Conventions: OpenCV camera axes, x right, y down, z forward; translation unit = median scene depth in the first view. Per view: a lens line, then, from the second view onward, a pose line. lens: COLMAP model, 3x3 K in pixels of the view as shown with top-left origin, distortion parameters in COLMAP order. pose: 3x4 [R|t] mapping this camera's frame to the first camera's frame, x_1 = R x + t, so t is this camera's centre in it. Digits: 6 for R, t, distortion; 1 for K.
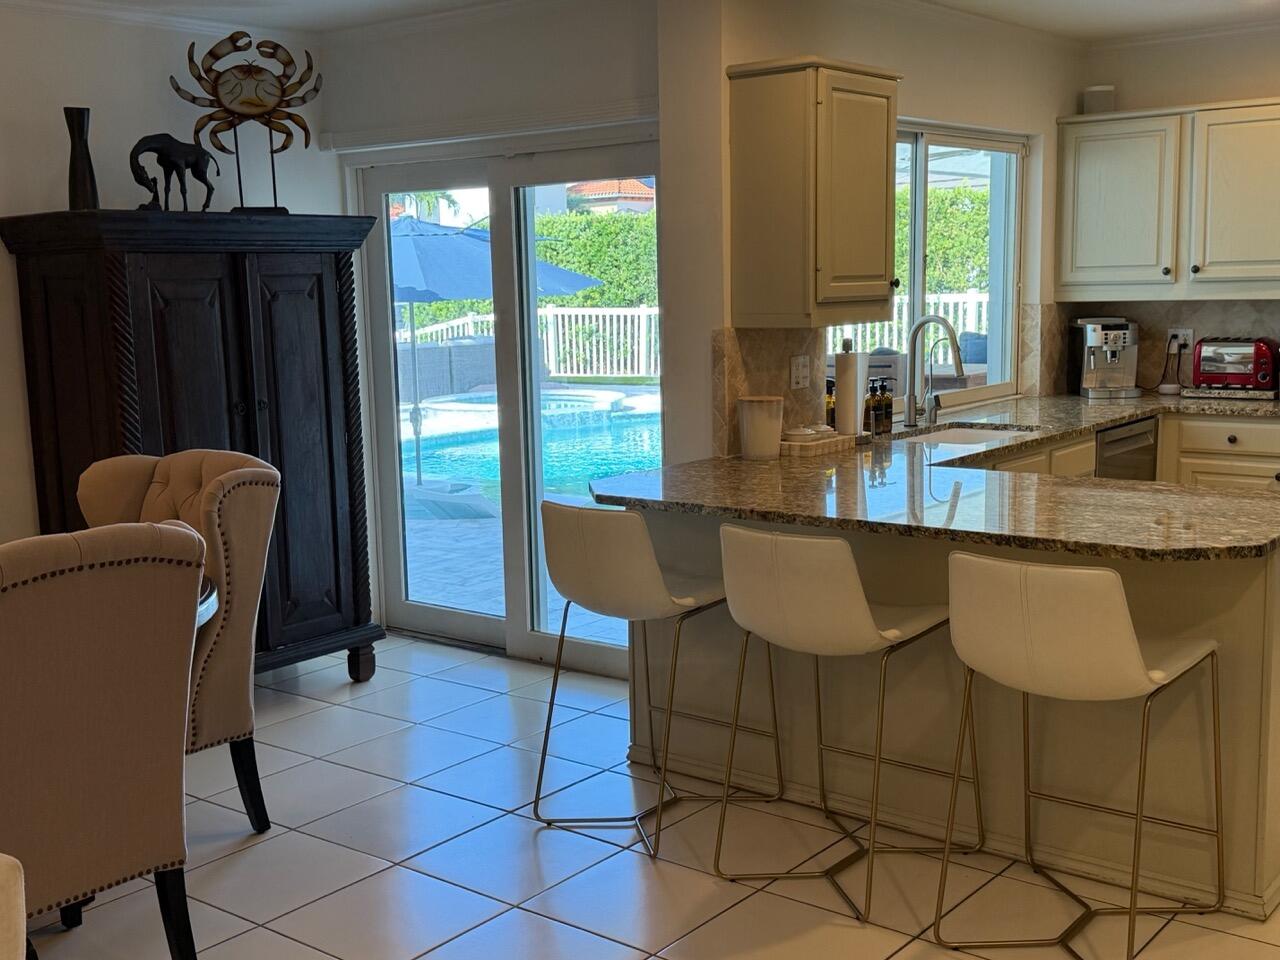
lens RADIAL K [[1442.5, 0, 640.0], [0, 1442.5, 480.0], [0, 0, 1]] dist [0.122328, -0.008271]
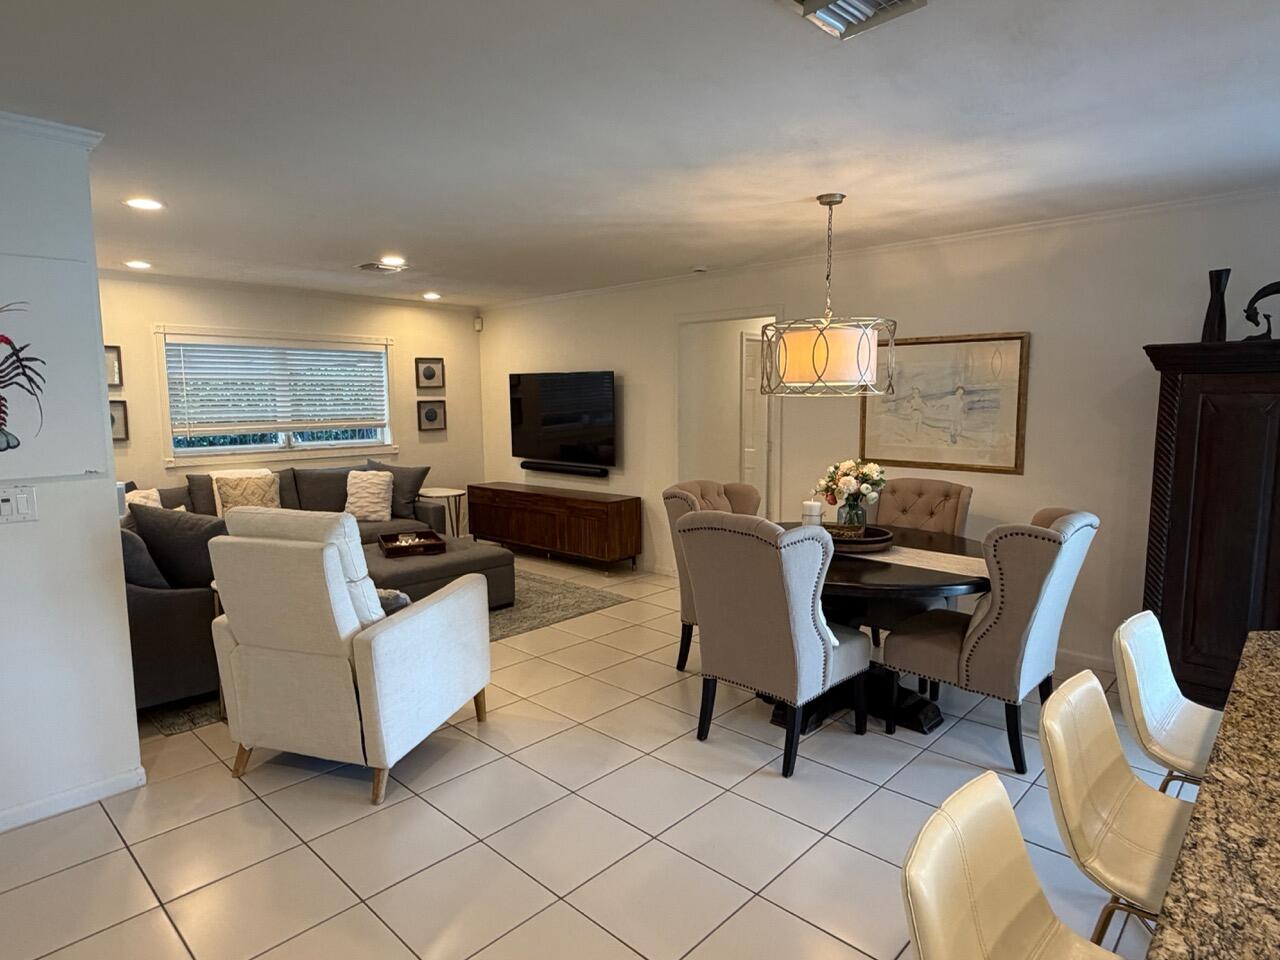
lens RADIAL K [[735.9, 0, 640.0], [0, 735.9, 480.0], [0, 0, 1]] dist [-0.000656, 0.000128]
pose [[-0.088268, 0.136999, -0.986631, 0.281686], [-0.132240, 0.980118, 0.147926, -0.064015], [0.987280, 0.143530, -0.068396, 0.388397]]
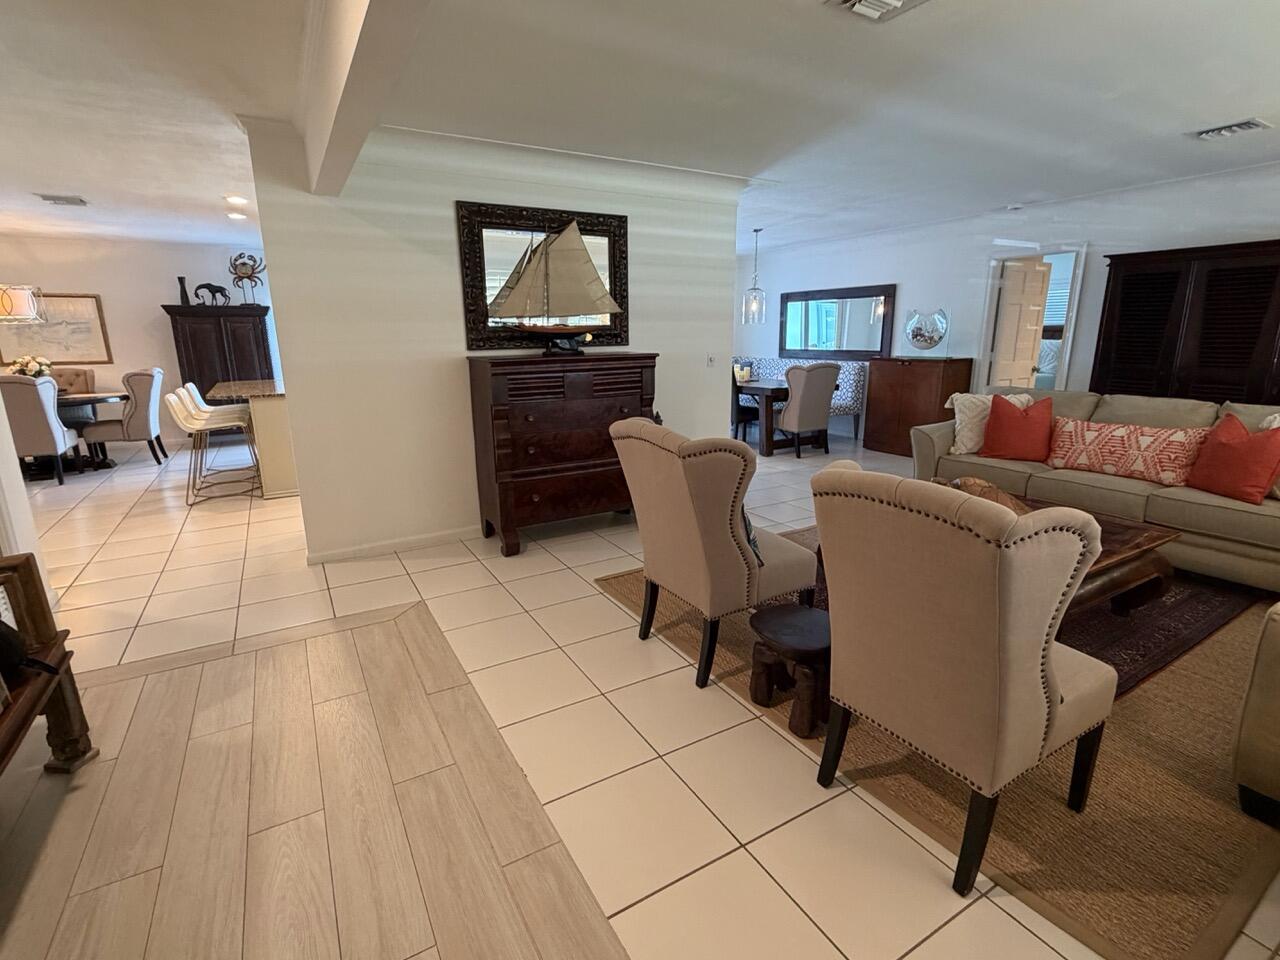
lens RADIAL K [[623.2, 0, 640.0], [0, 623.2, 480.0], [0, 0, 1]] dist [0.000111, -0.000181]
pose [[0.933752, 0.096949, -0.344540, 0.954627], [-0.062540, 0.992001, 0.109644, 0.009100], [0.352414, -0.080833, 0.932347, -0.080235]]
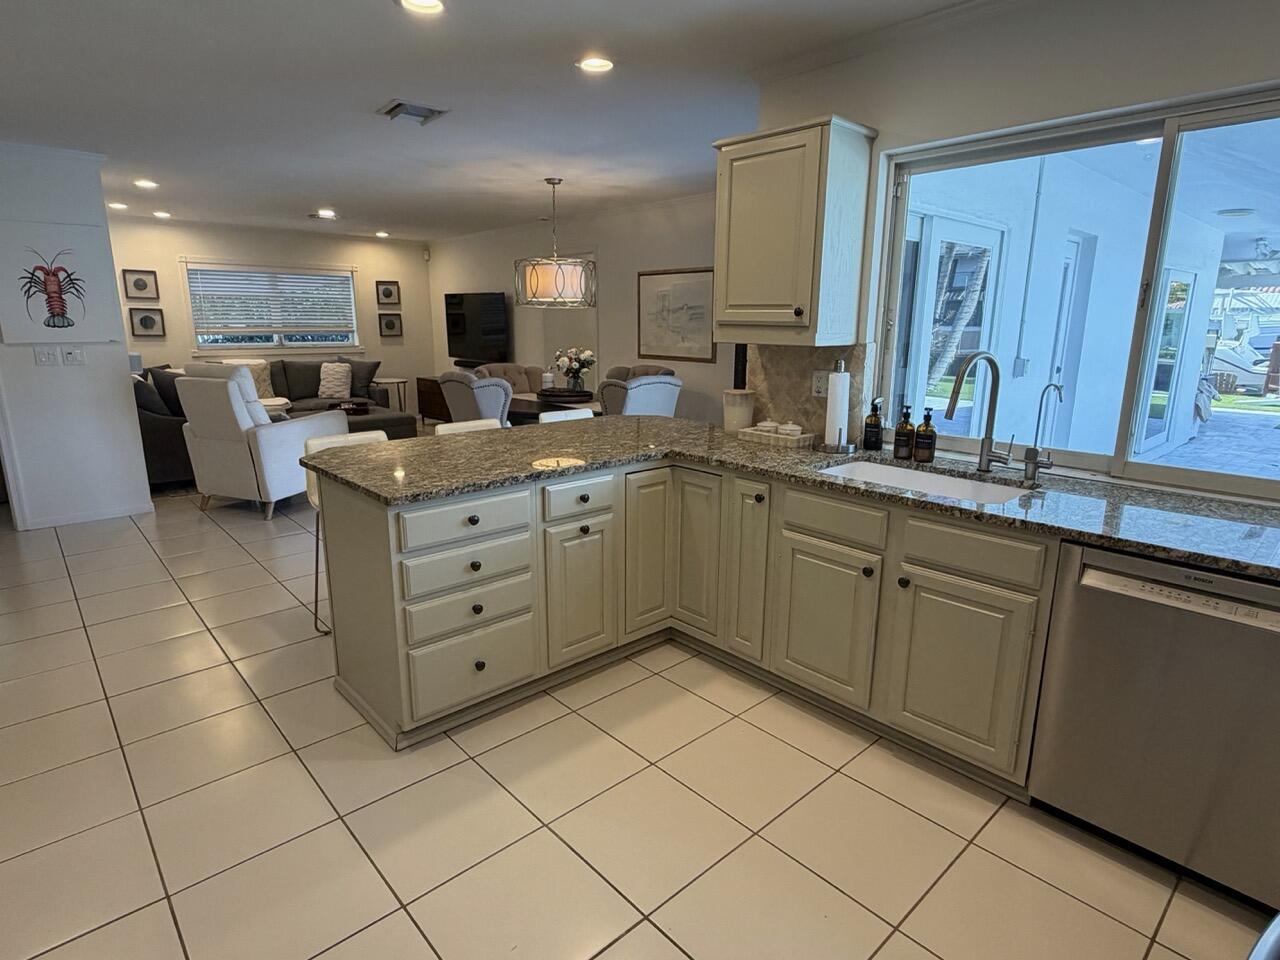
lens RADIAL K [[693.4, 0, 640.0], [0, 693.4, 480.0], [0, 0, 1]] dist [0.002193, 0.000473]
pose [[-0.159019, 0.243409, -0.956799, 0.553256], [-0.141386, 0.953527, 0.266075, -0.101089], [0.977099, 0.177589, -0.117214, 0.713897]]
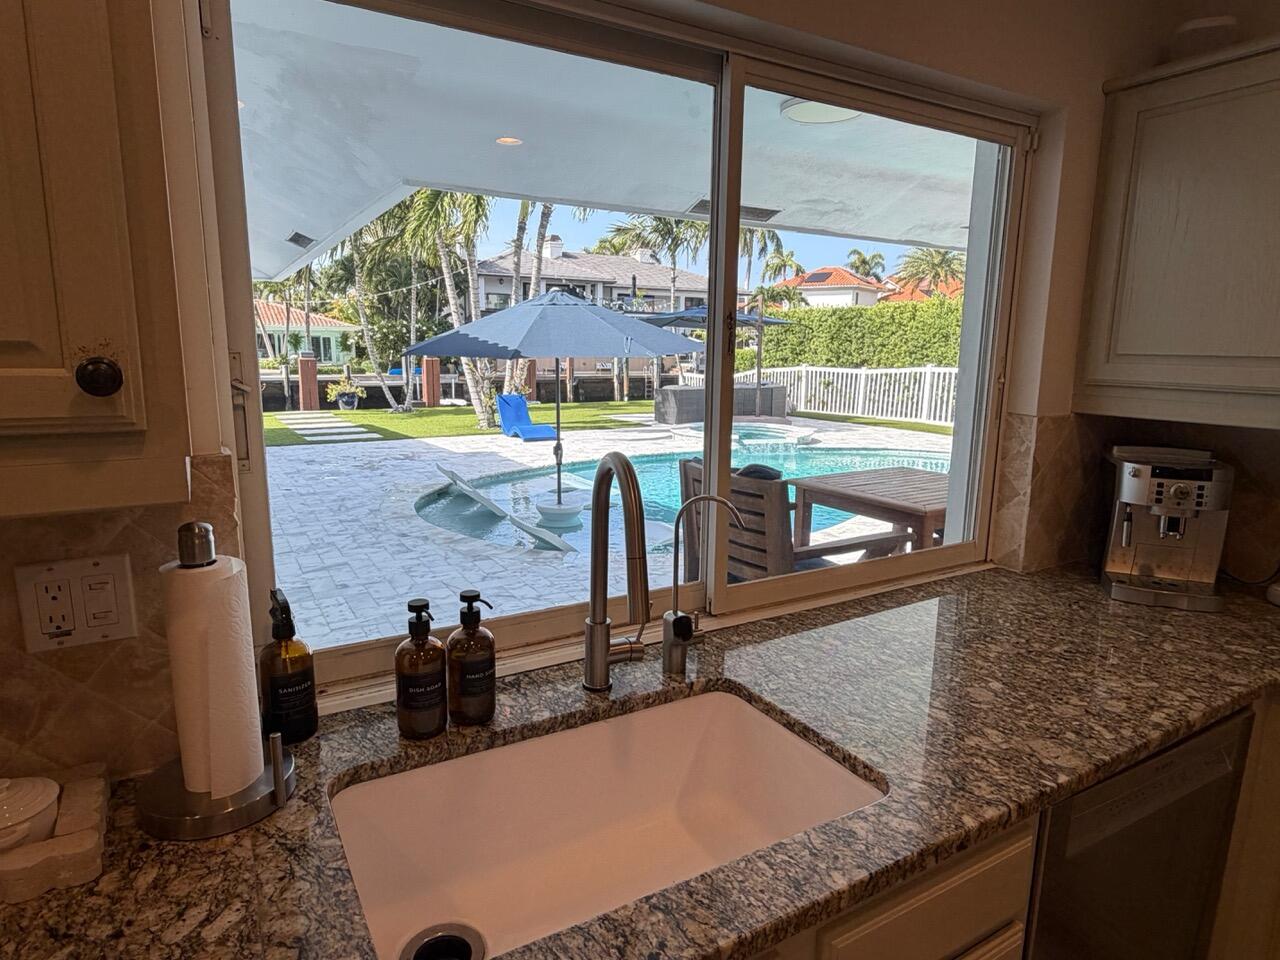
lens RADIAL K [[759.4, 0, 640.0], [0, 759.4, 480.0], [0, 0, 1]] dist [0.001268, 0.000006]
pose [[0.933861, 0.100188, -0.343316, 0.233757], [-0.087200, 0.994774, 0.053106, -0.097936], [0.346842, -0.019657, 0.937717, 0.667771]]
